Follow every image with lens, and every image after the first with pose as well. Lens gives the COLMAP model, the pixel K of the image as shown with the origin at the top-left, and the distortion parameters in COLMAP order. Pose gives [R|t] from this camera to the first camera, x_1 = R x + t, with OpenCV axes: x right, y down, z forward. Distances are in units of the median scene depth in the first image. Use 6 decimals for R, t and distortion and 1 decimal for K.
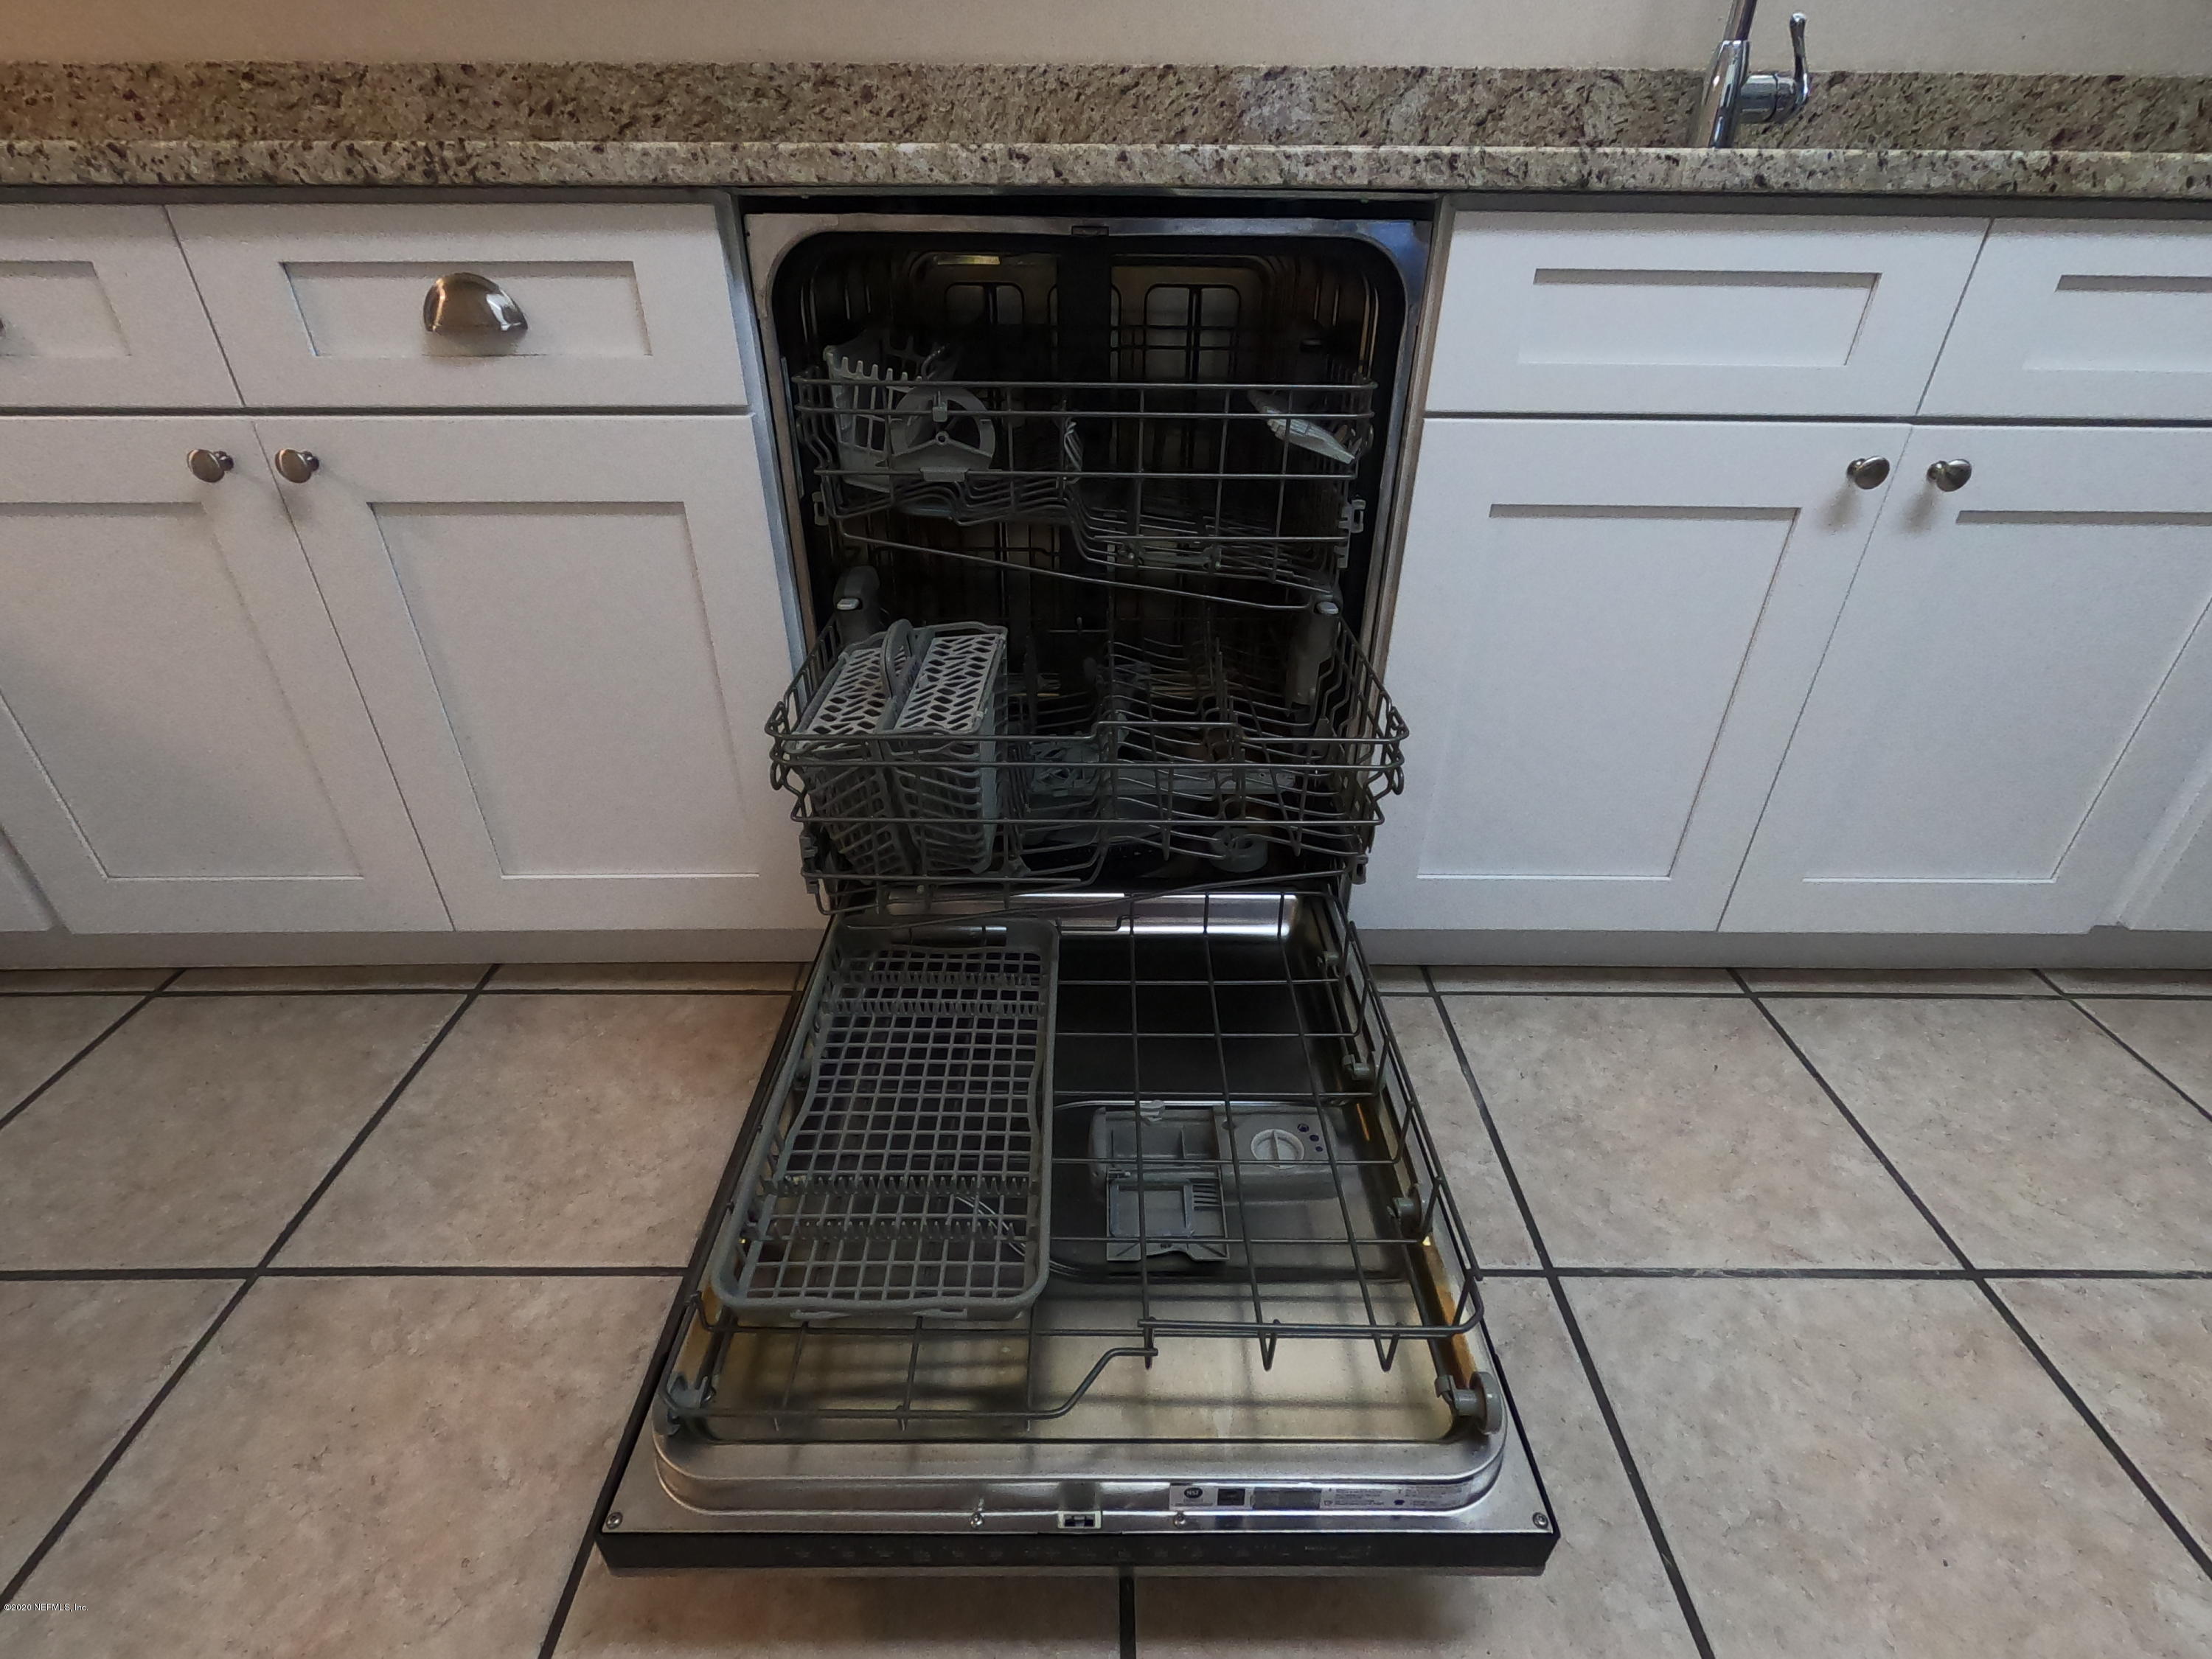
lens RADIAL K [[1044.1, 0, 1106.8], [0, 1044.1, 831.0], [0, 0, 1]] dist [-0.002602, -0.001213]
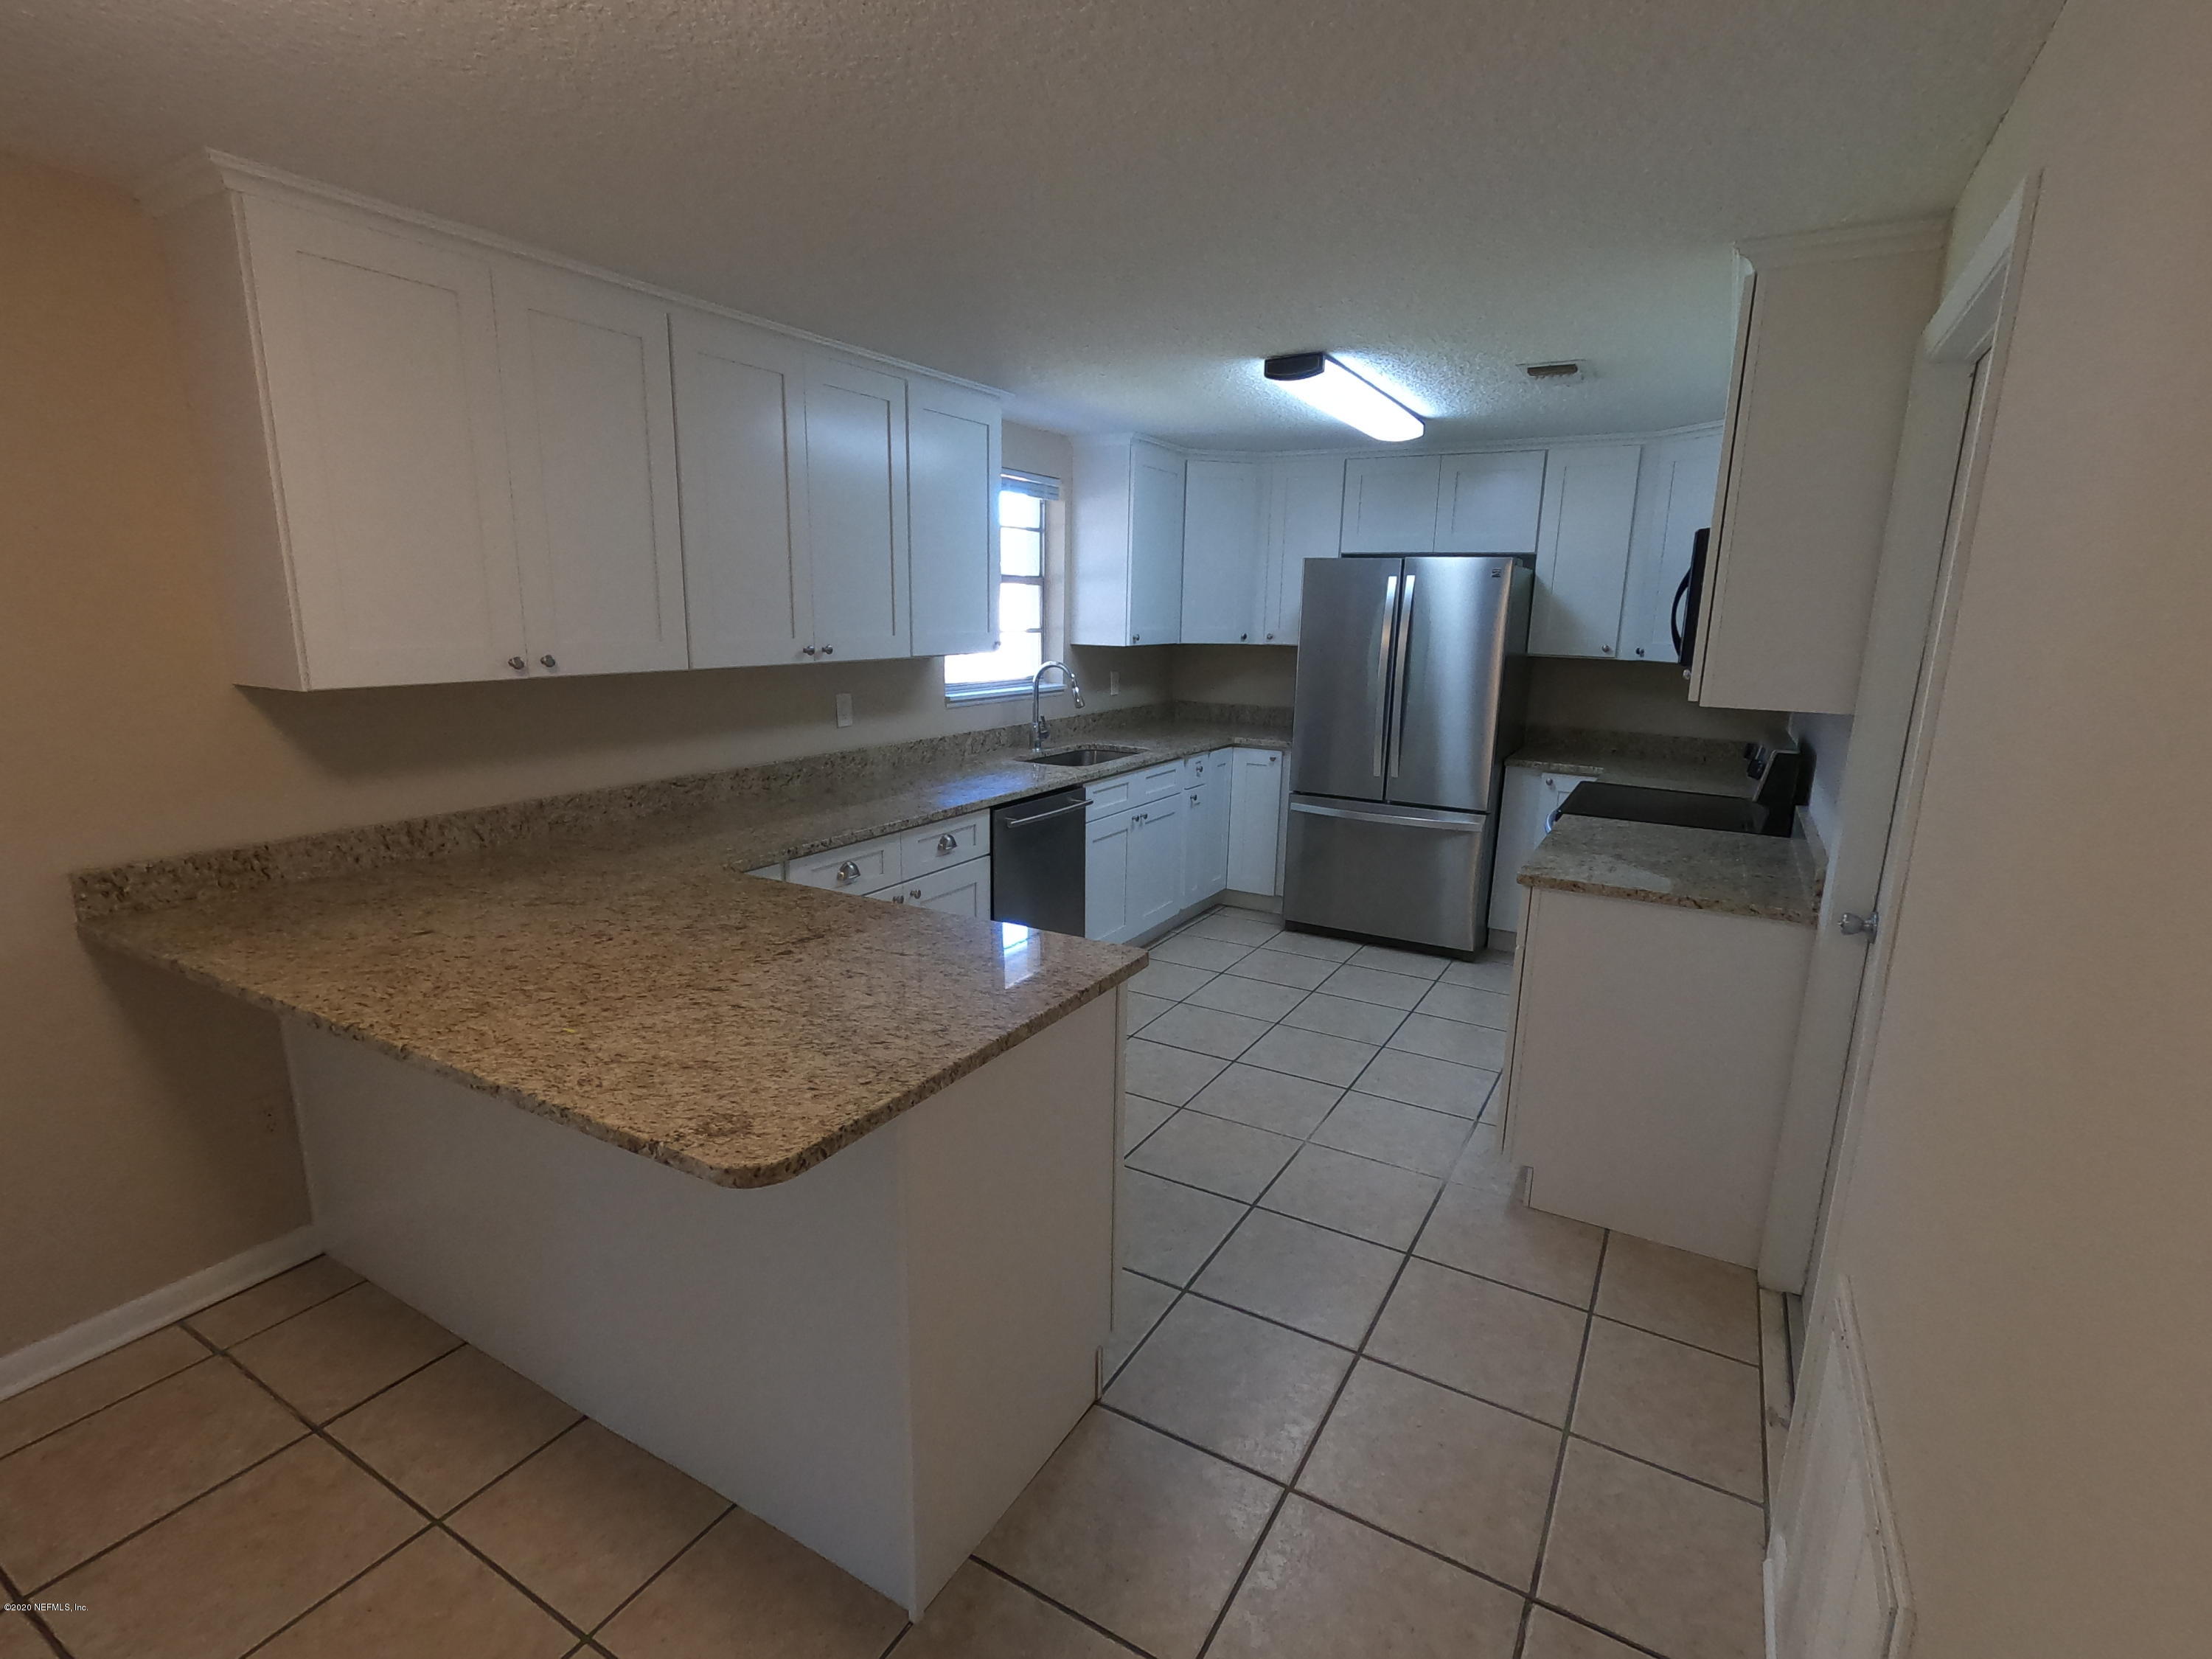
lens RADIAL K [[1044.1, 0, 1104.6], [0, 1044.1, 834.0], [0, 0, 1]] dist [-0.002602, -0.001213]
pose [[0.510737, -0.180624, 0.840549, -2.382082], [0.435065, 0.897557, -0.071482, -0.010161], [-0.741529, 0.402202, 0.536999, -1.003190]]
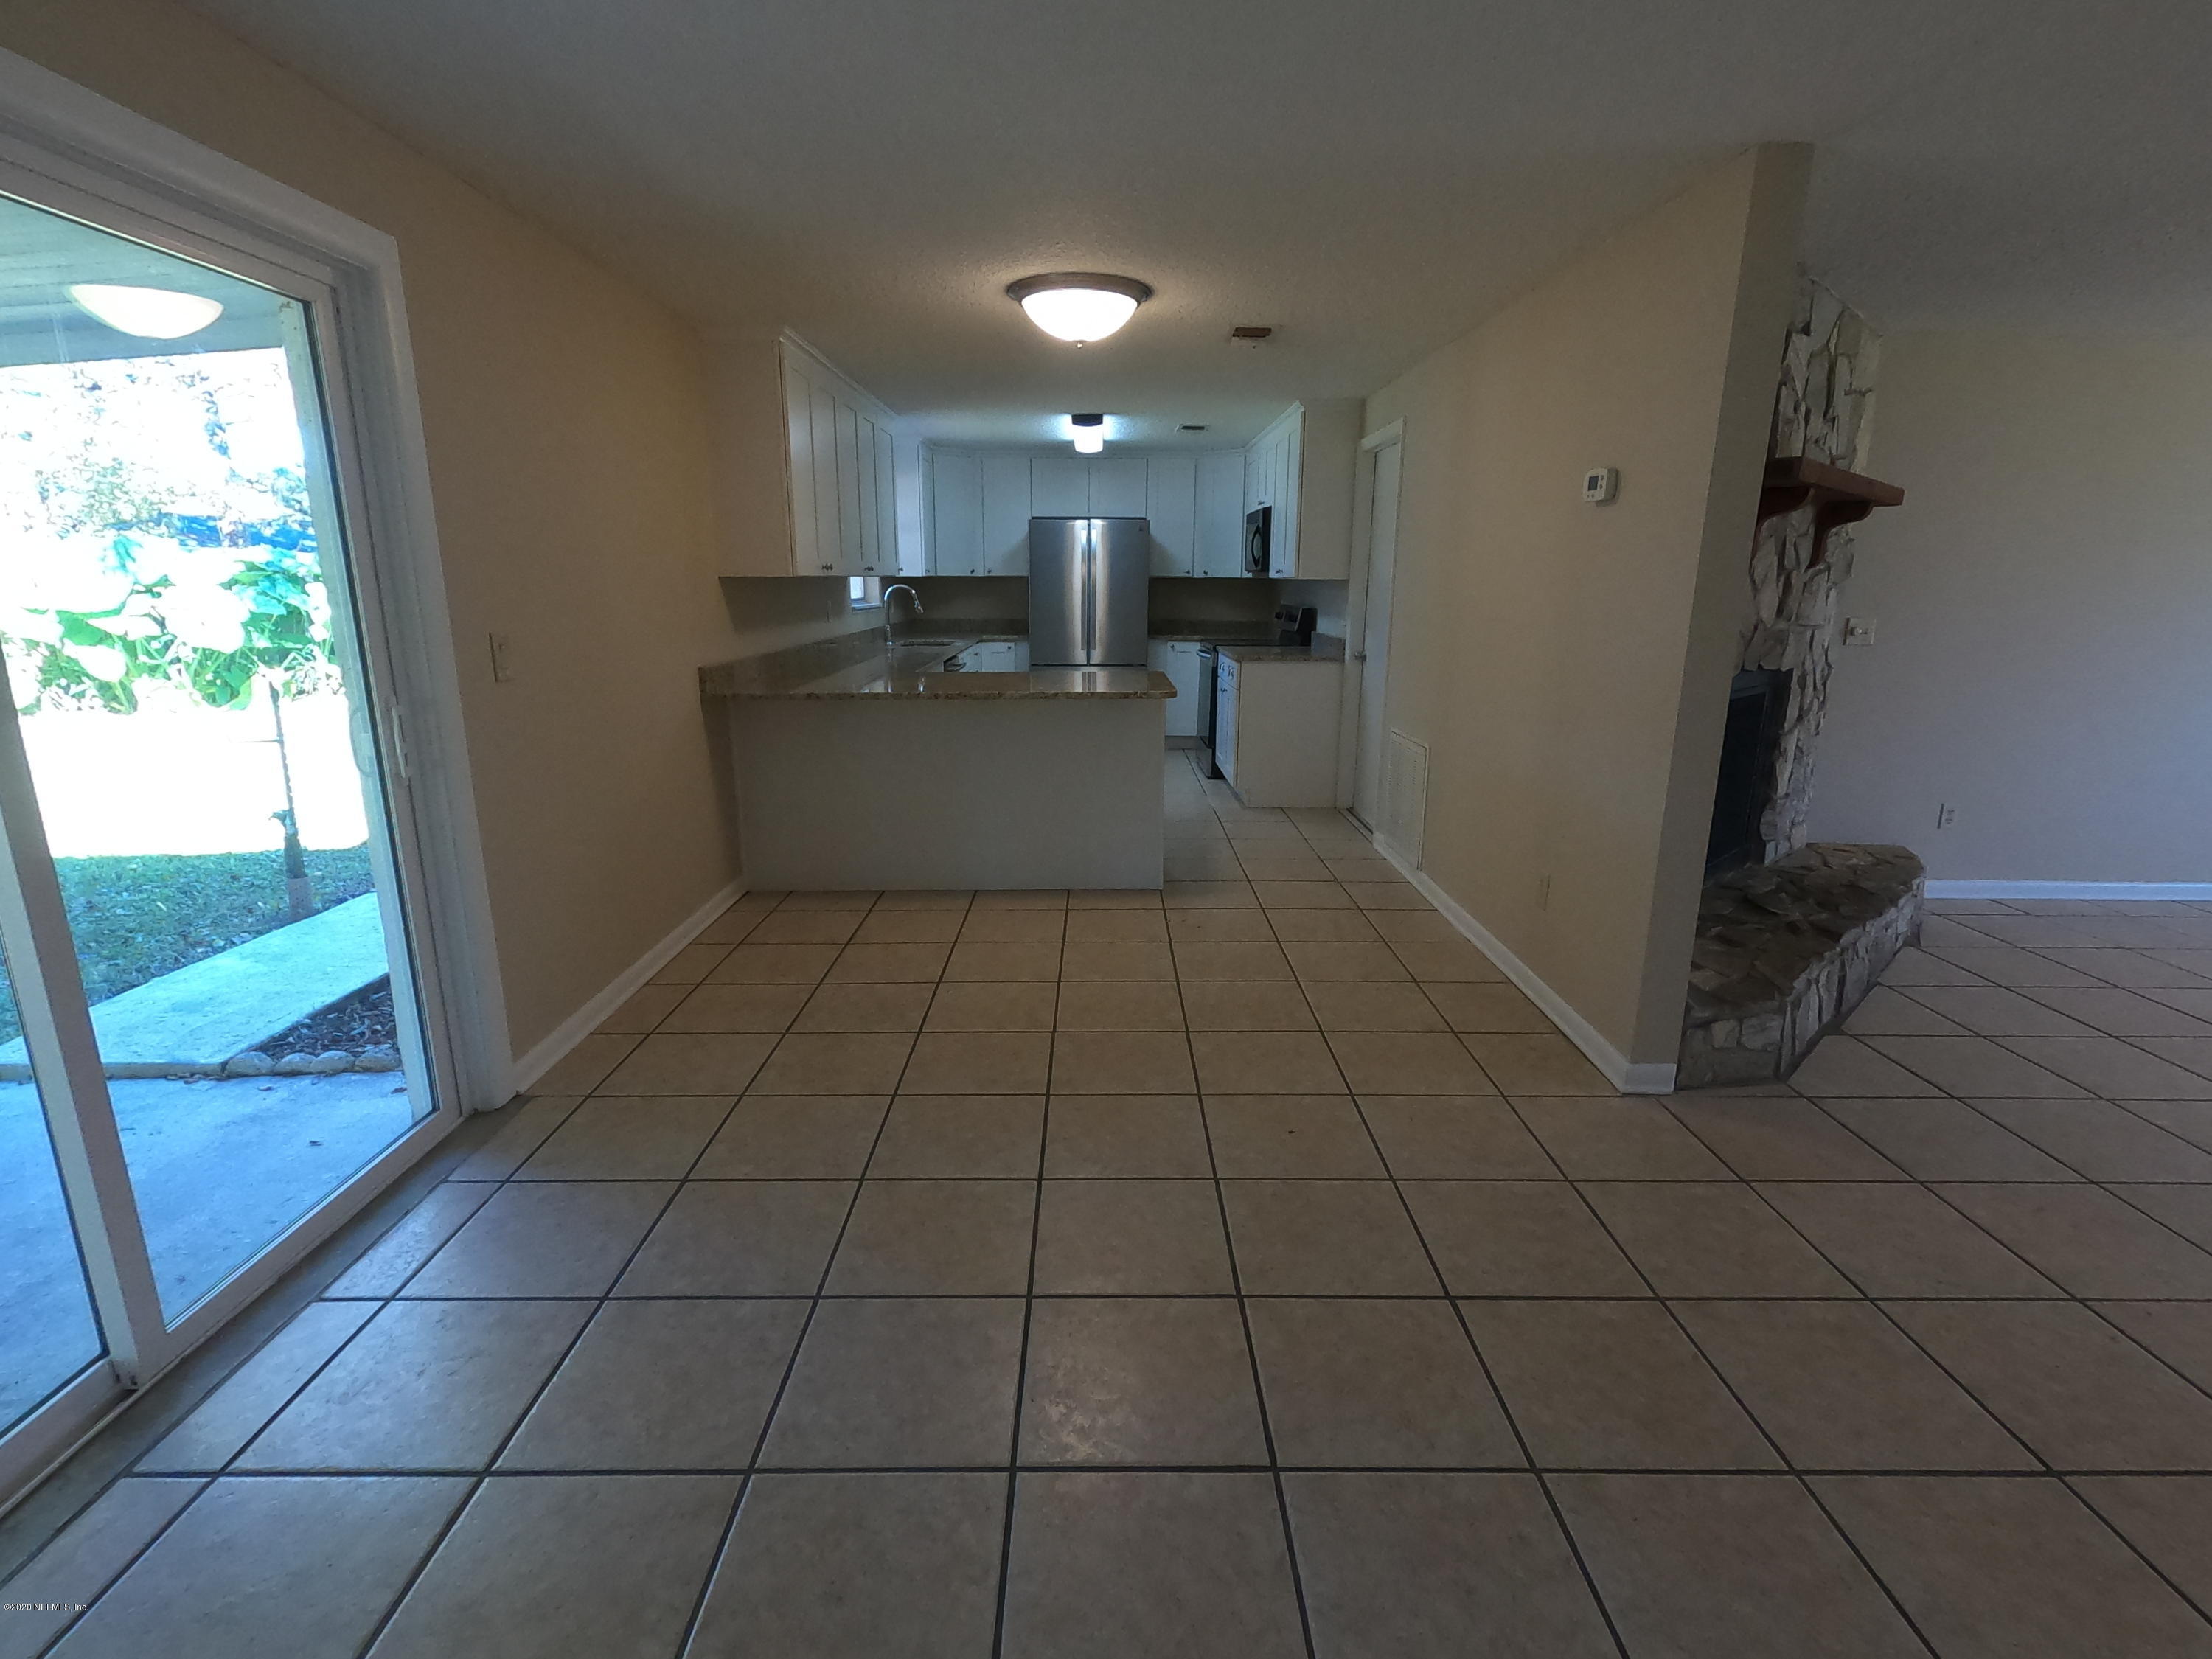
lens RADIAL K [[1044.1, 0, 1108.2], [0, 1044.1, 828.4], [0, 0, 1]] dist [-0.002602, -0.001213]
pose [[0.007053, -0.241455, 0.970386, -5.207940], [0.519415, 0.830114, 0.202777, -0.367624], [-0.854493, 0.502603, 0.131270, -0.164957]]
